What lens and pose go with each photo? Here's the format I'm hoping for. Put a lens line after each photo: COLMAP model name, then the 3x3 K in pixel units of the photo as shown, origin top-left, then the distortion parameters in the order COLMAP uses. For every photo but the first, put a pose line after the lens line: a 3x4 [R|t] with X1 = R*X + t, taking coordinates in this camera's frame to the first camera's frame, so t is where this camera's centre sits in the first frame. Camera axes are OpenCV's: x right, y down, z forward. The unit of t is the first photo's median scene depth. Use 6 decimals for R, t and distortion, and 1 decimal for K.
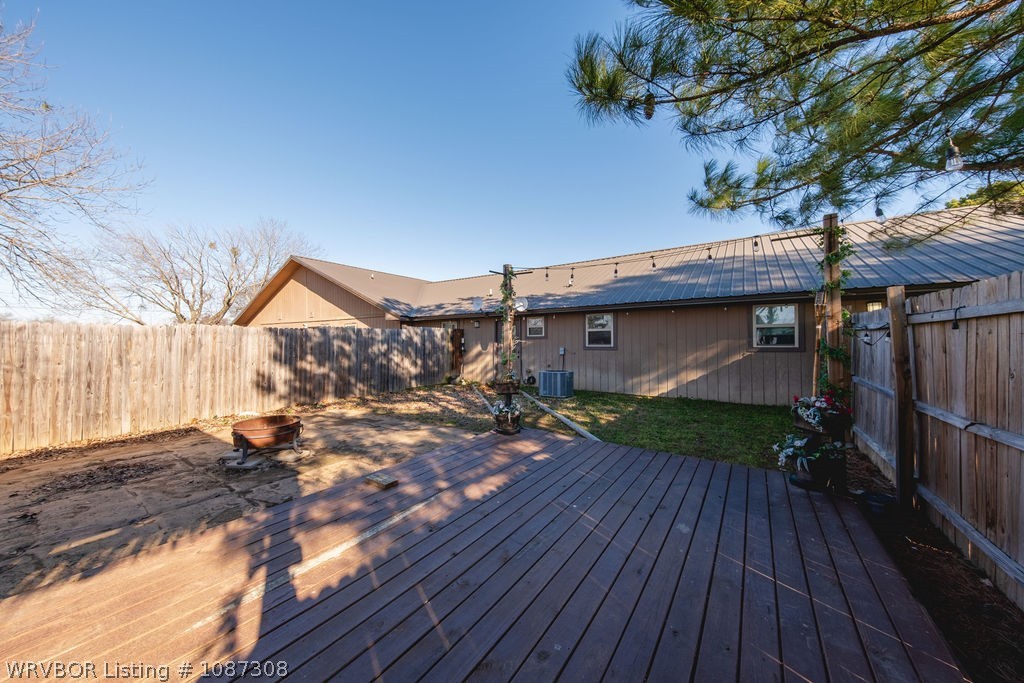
lens RADIAL K [[354.1, 0, 509.3], [0, 354.1, 336.8], [0, 0, 1]] dist [0.049974, -0.025241]
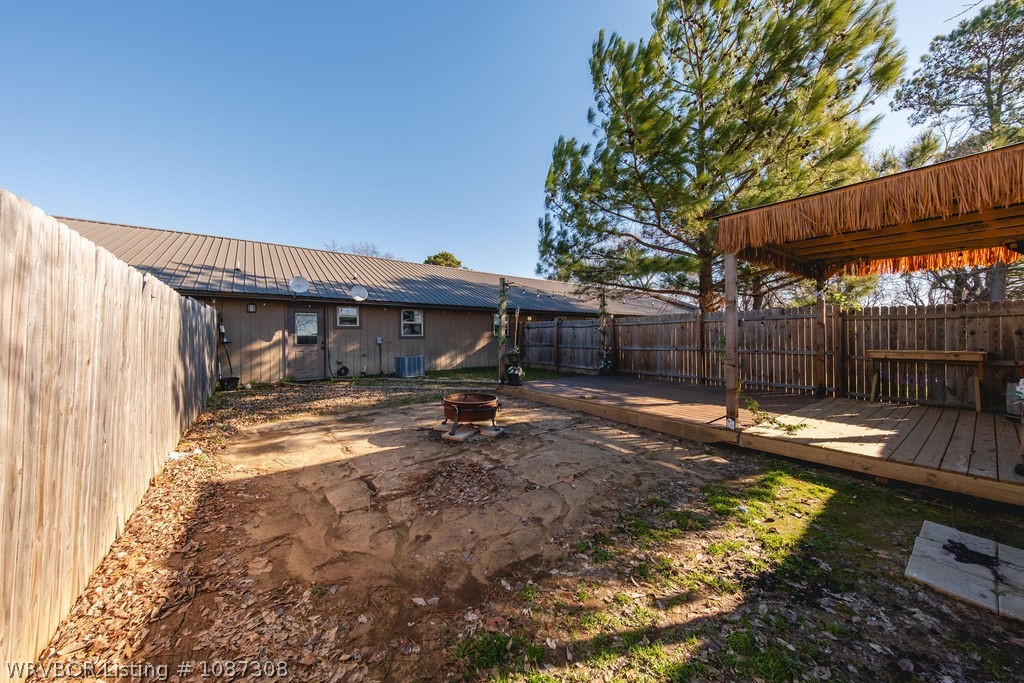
lens RADIAL K [[354.1, 0, 509.3], [0, 354.1, 336.8], [0, 0, 1]] dist [0.049974, -0.025241]
pose [[0.292297, 0.005835, 0.956310, -1.426613], [-0.007647, 0.999964, -0.003764, 0.054154], [-0.956297, -0.006213, 0.292331, 0.522201]]
